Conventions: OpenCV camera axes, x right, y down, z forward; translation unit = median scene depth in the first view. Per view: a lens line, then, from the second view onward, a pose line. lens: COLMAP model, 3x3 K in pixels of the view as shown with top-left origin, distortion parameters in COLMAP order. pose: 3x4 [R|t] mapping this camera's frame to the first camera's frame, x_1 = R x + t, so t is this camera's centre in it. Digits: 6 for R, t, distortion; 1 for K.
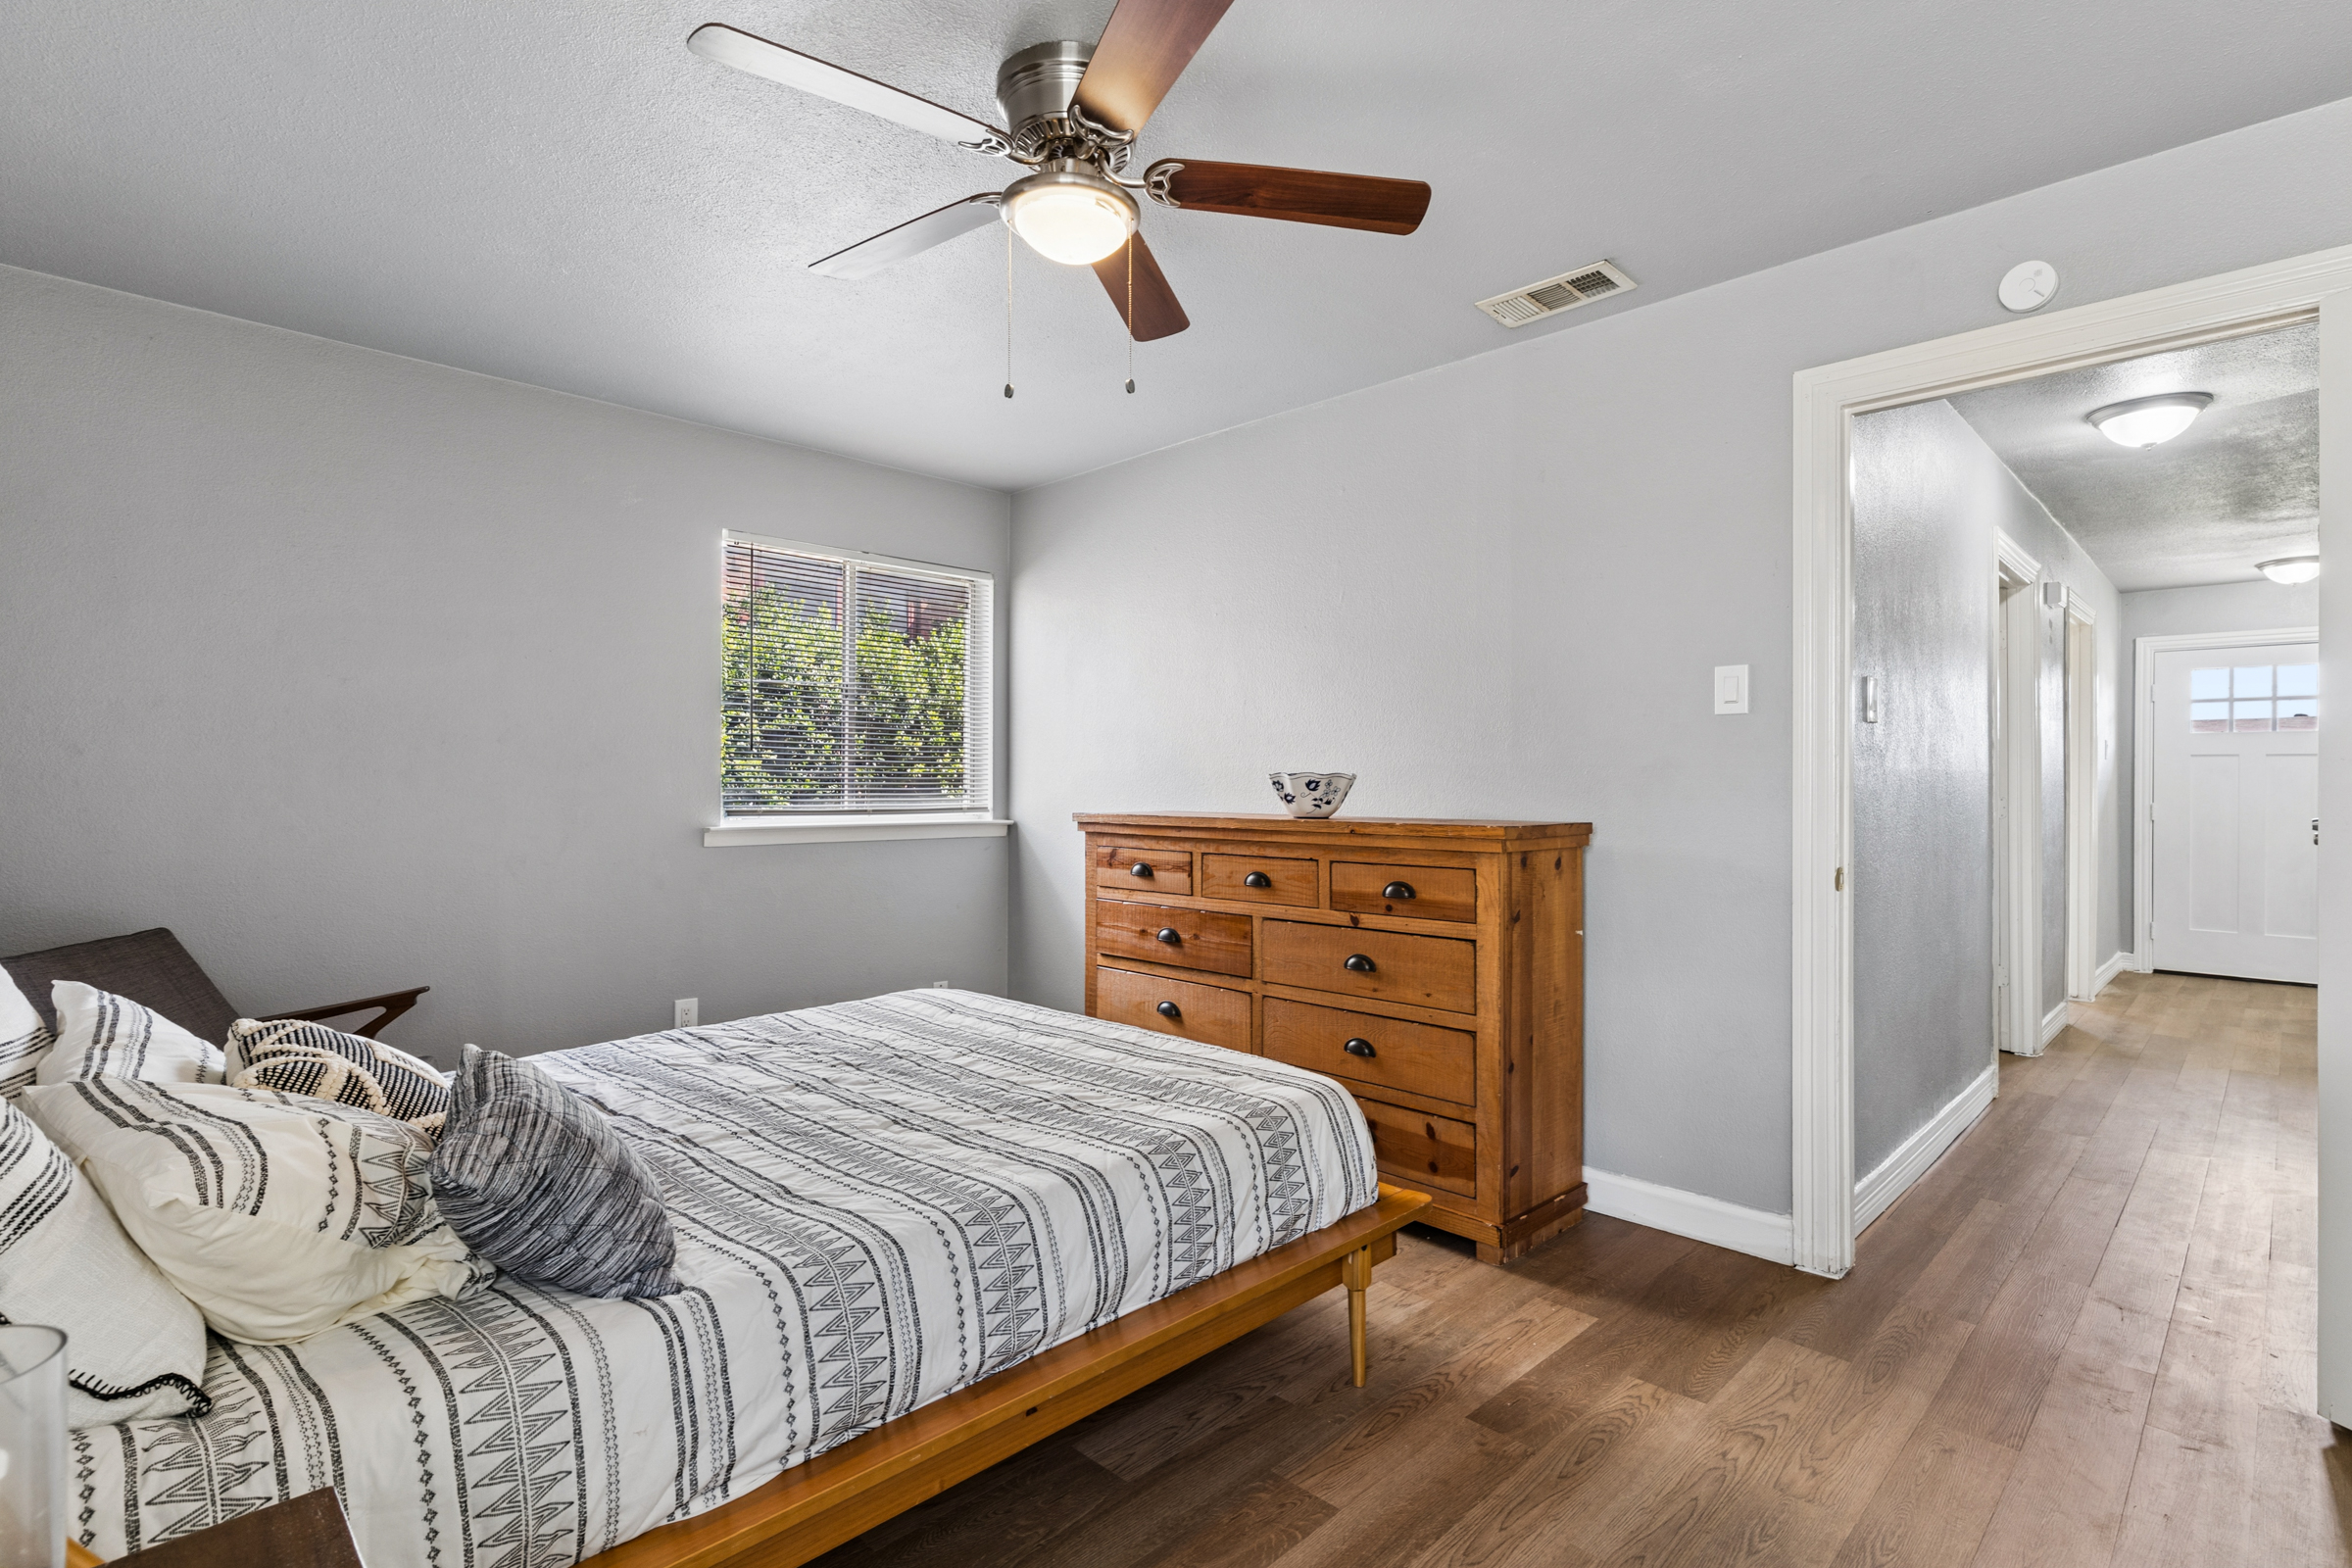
lens RADIAL K [[1123.6, 0, 1201.2], [0, 1123.6, 785.0], [0, 0, 1]] dist [0.001601, 0.000402]
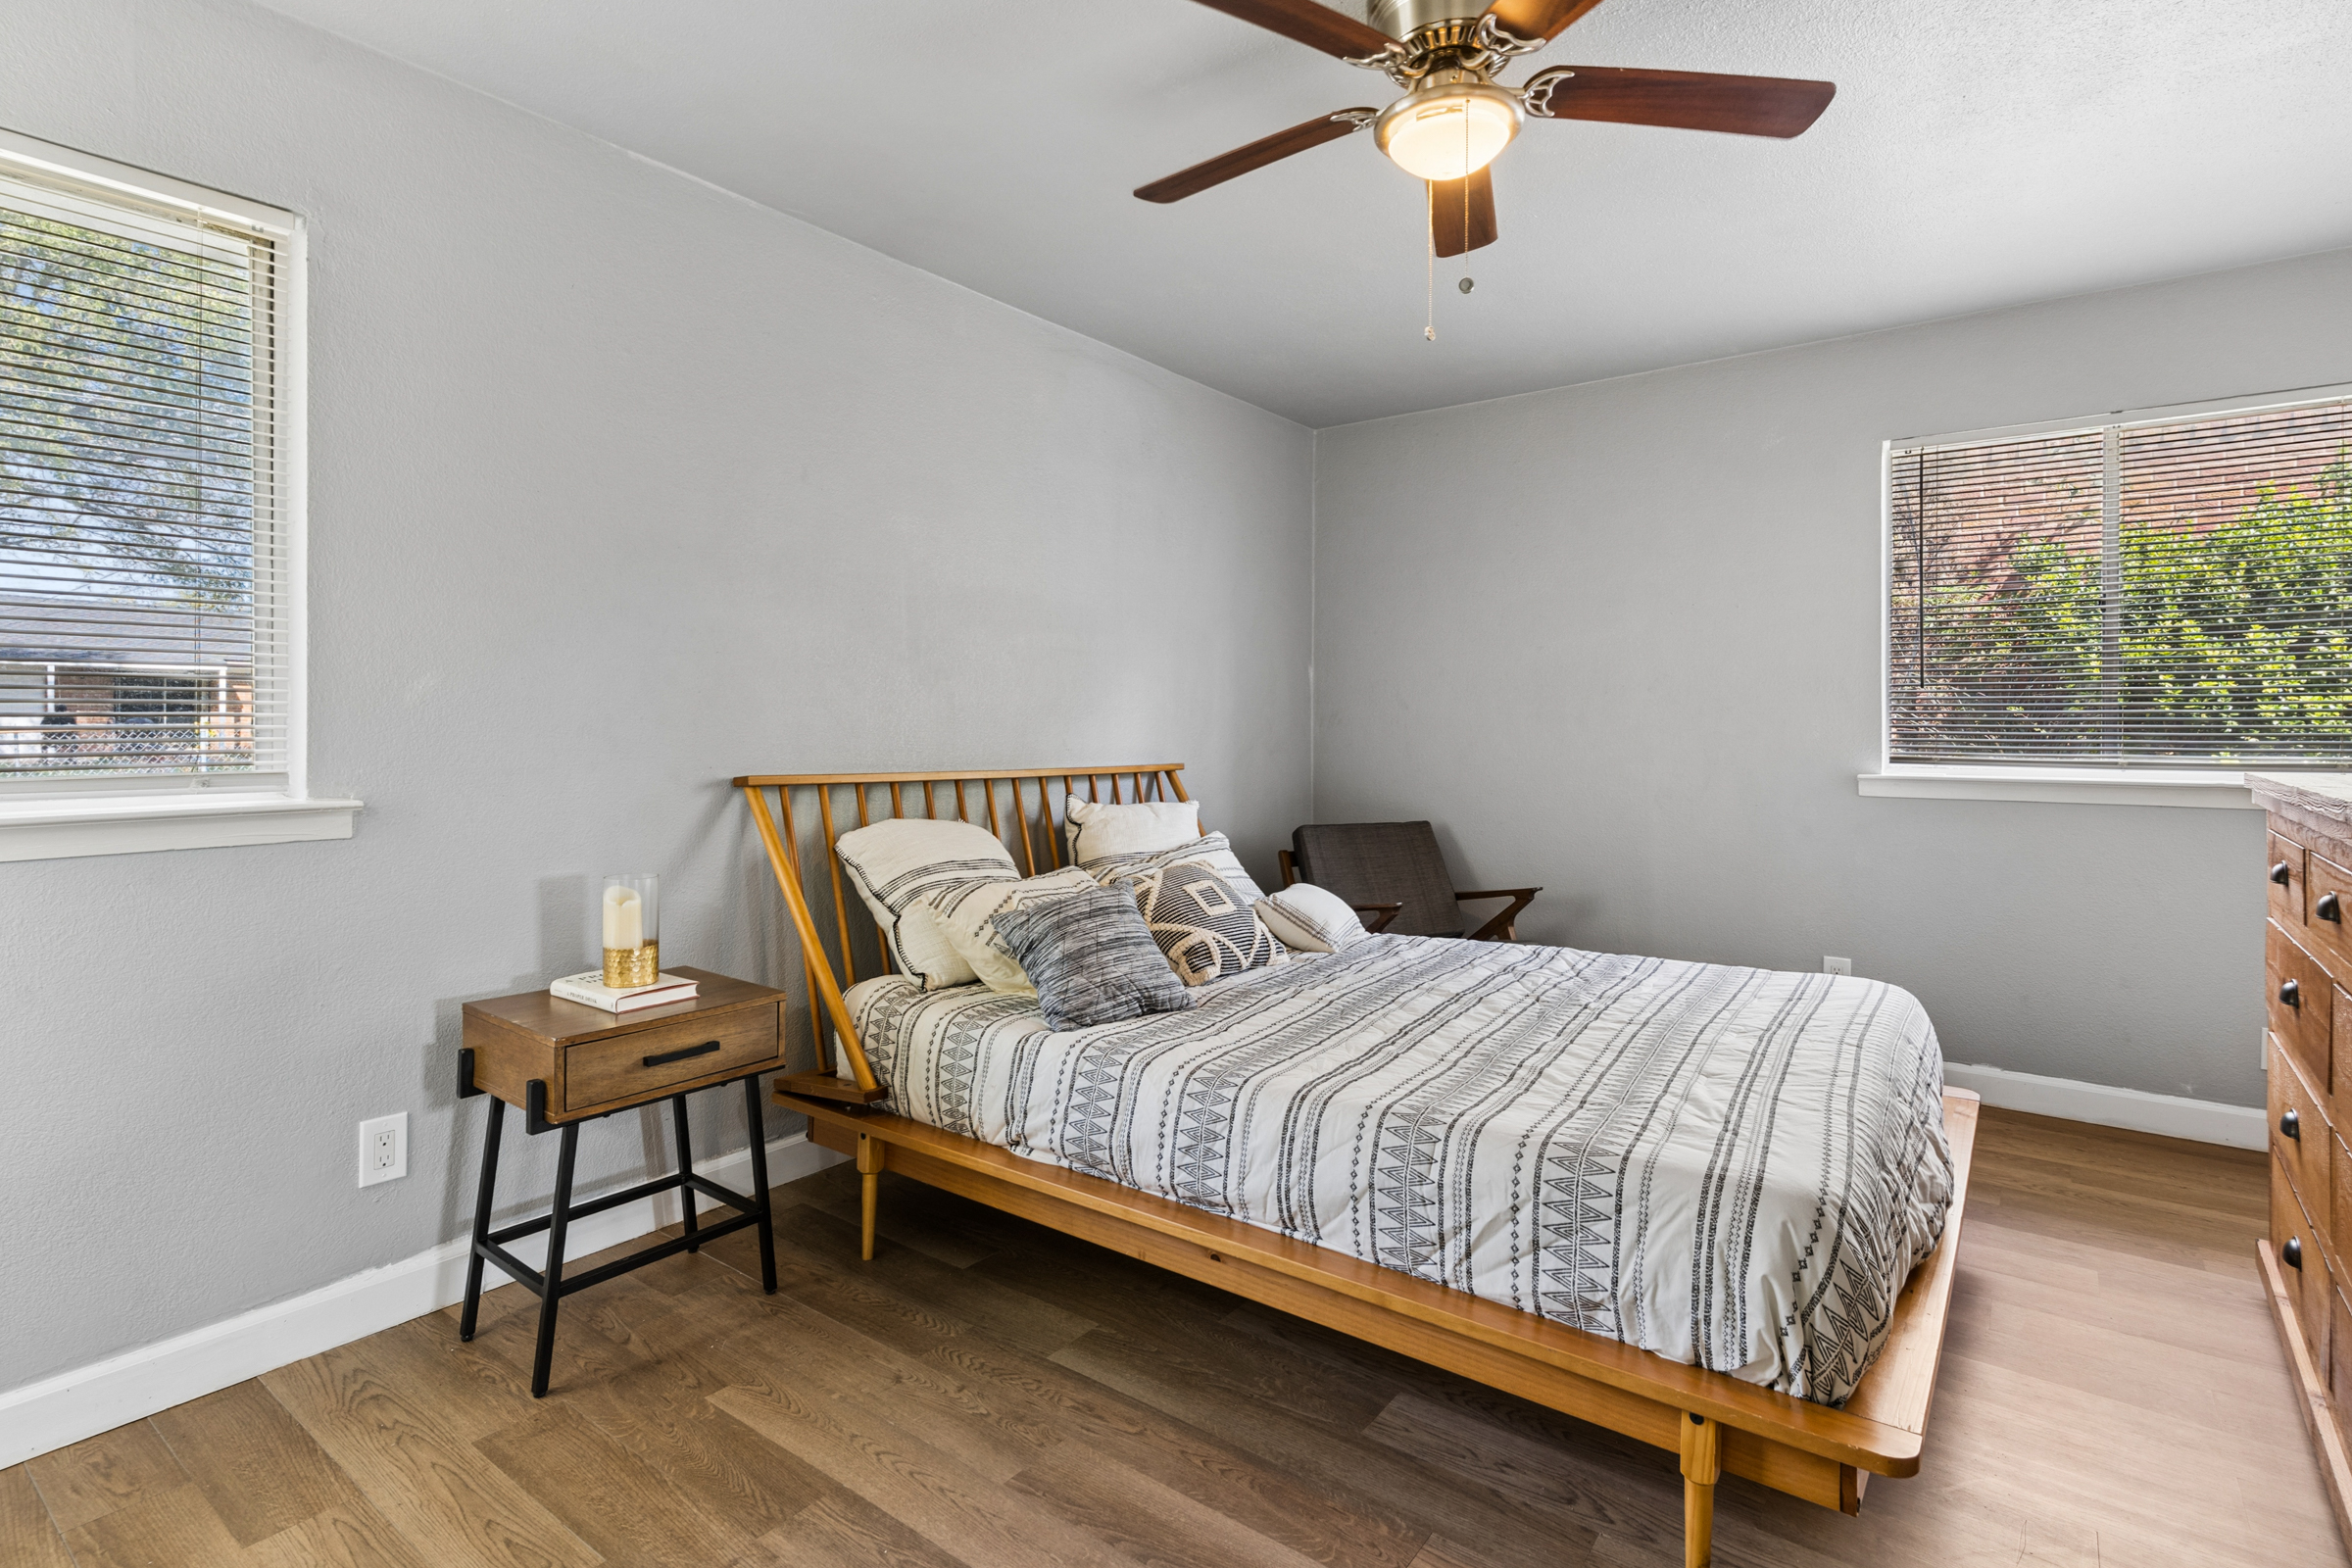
lens RADIAL K [[1152.3, 0, 1178.3], [0, 1152.3, 734.7], [0, 0, 1]] dist [0.000353, 0.000035]
pose [[0.126711, 0.003548, -0.991933, 0.869653], [-0.001314, 0.999993, 0.003409, 0.006305], [0.991939, 0.000871, 0.126715, 0.680881]]
